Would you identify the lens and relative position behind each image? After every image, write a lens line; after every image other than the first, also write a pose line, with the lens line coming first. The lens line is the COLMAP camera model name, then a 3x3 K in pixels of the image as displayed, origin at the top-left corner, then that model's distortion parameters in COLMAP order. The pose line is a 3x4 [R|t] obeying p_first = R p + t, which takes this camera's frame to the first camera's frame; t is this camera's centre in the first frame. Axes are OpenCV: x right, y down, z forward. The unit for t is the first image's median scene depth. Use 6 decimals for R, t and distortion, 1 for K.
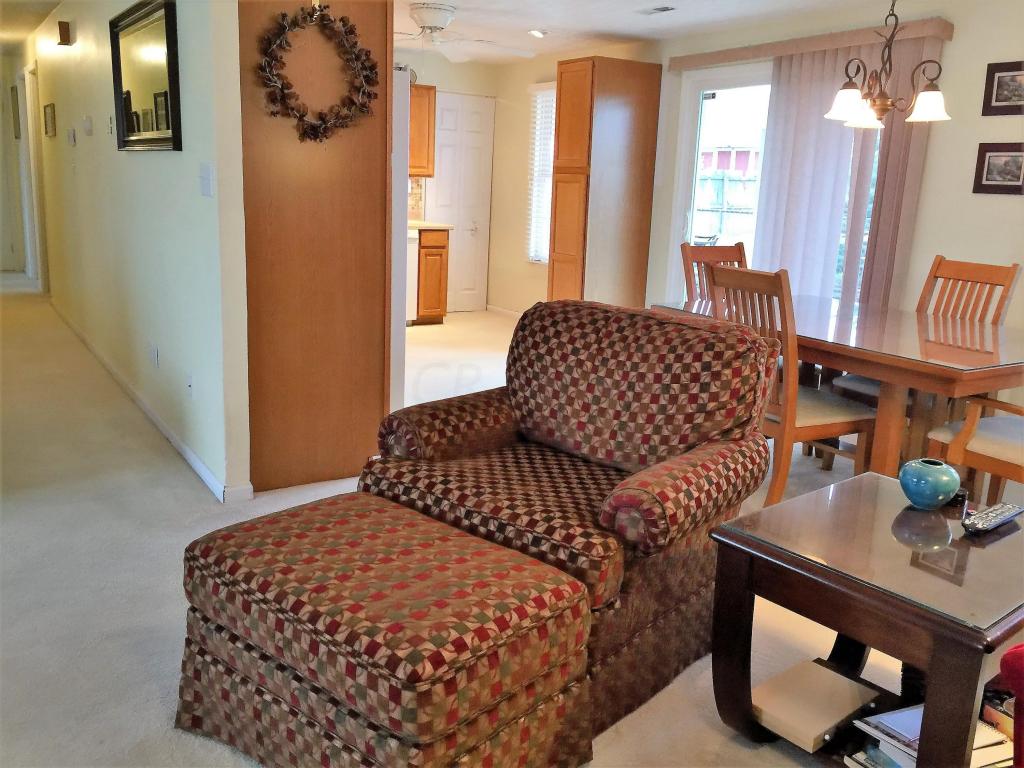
lens RADIAL K [[875.8, 0, 518.4], [0, 875.8, 371.2], [0, 0, 1]] dist [0.078843, -0.103884]
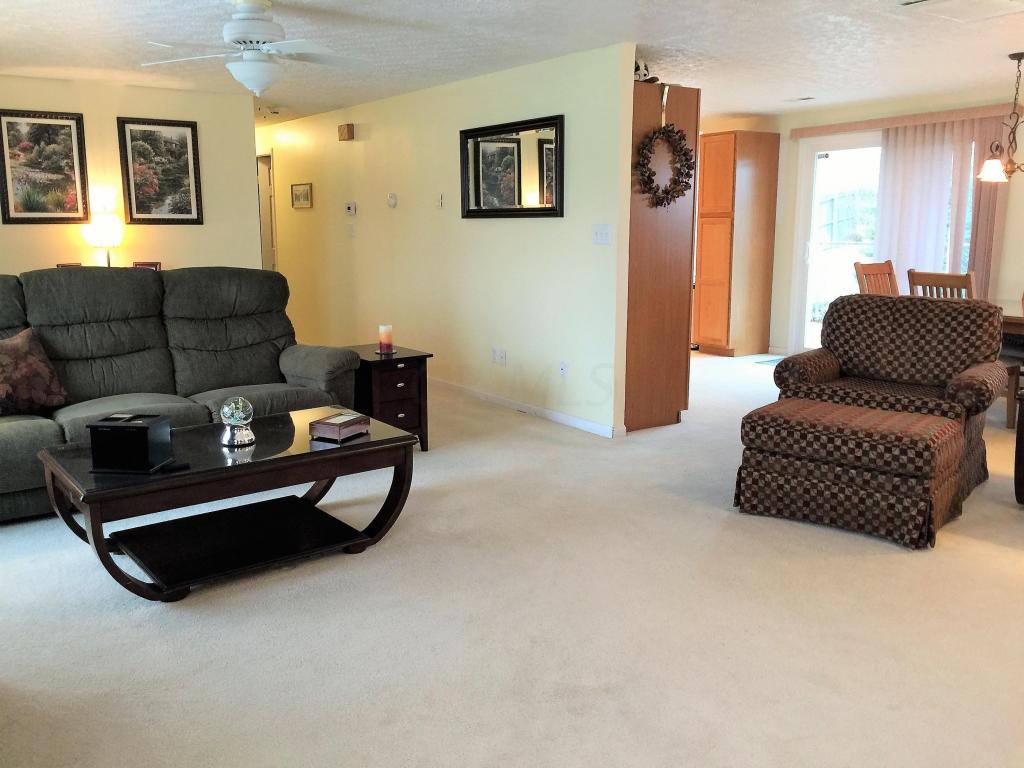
lens RADIAL K [[875.8, 0, 506.5], [0, 875.8, 374.1], [0, 0, 1]] dist [0.078843, -0.103884]
pose [[0.998486, -0.047416, 0.027879, -0.551857], [0.048586, 0.997898, -0.042892, 0.092425], [-0.025787, 0.044181, 0.998691, -0.548033]]
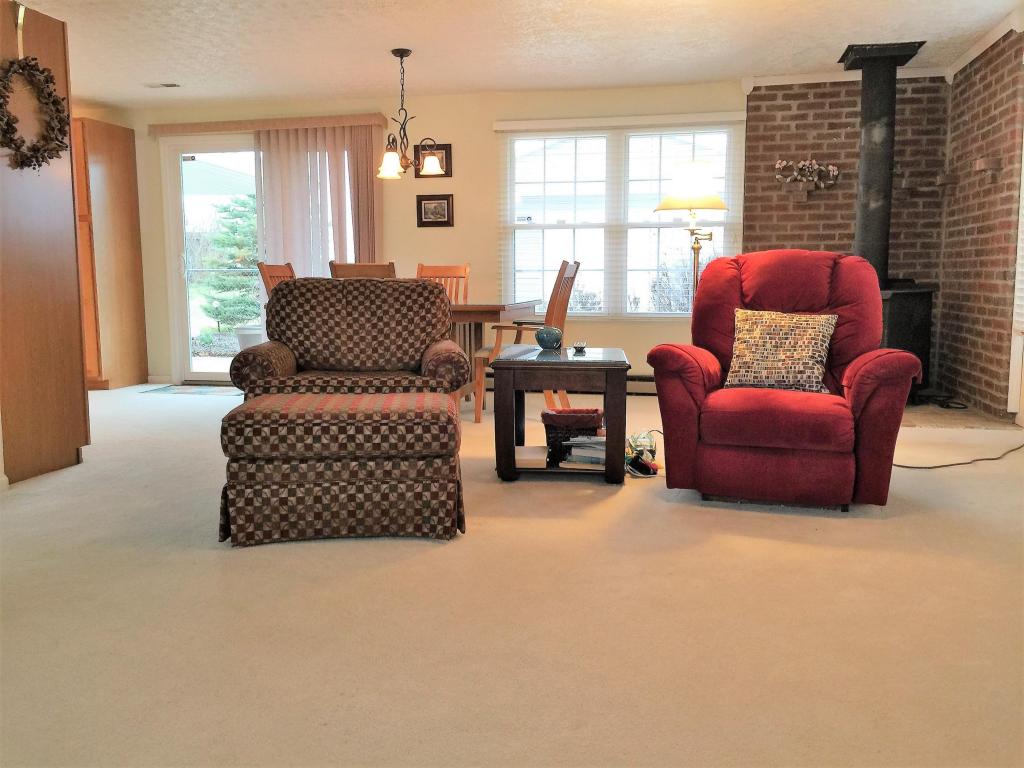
lens RADIAL K [[875.8, 0, 511.5], [0, 875.8, 371.2], [0, 0, 1]] dist [0.078843, -0.103884]
pose [[0.708642, -0.119780, 0.695327, -0.608094], [0.182876, 0.982988, -0.017044, 0.133579], [-0.681457, 0.139237, 0.718491, -0.228489]]
